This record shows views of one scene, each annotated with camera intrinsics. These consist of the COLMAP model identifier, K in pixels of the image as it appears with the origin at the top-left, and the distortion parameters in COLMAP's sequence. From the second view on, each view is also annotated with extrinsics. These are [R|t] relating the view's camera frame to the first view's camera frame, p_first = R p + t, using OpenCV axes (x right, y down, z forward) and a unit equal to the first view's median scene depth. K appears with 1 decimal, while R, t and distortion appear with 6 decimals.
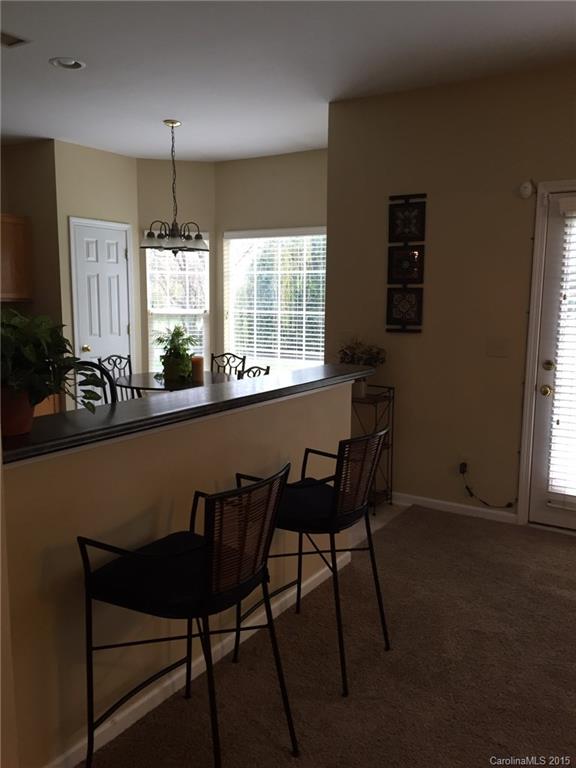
lens RADIAL K [[660.1, 0, 288.0], [0, 660.1, 384.0], [0, 0, 1]] dist [0.113536, -0.198463]
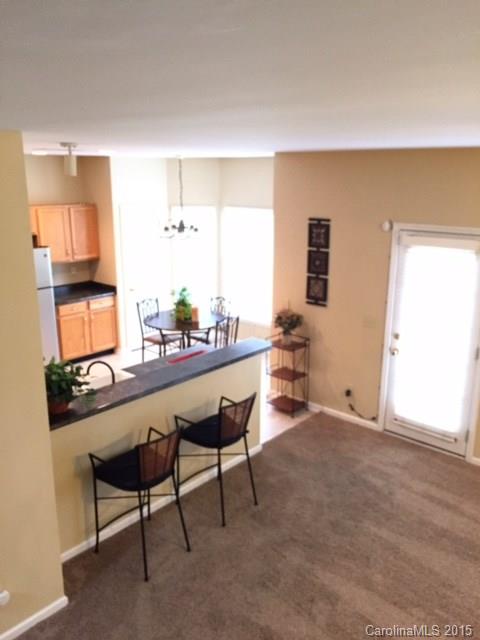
lens RADIAL K [[550.1, 0, 240.0], [0, 550.1, 320.0], [0, 0, 1]] dist [0.113536, -0.198463]
pose [[0.988091, 0.035806, -0.149646, 0.199189], [-0.018962, 0.993470, 0.112505, -0.191760], [0.152697, -0.108327, 0.982318, -0.322738]]
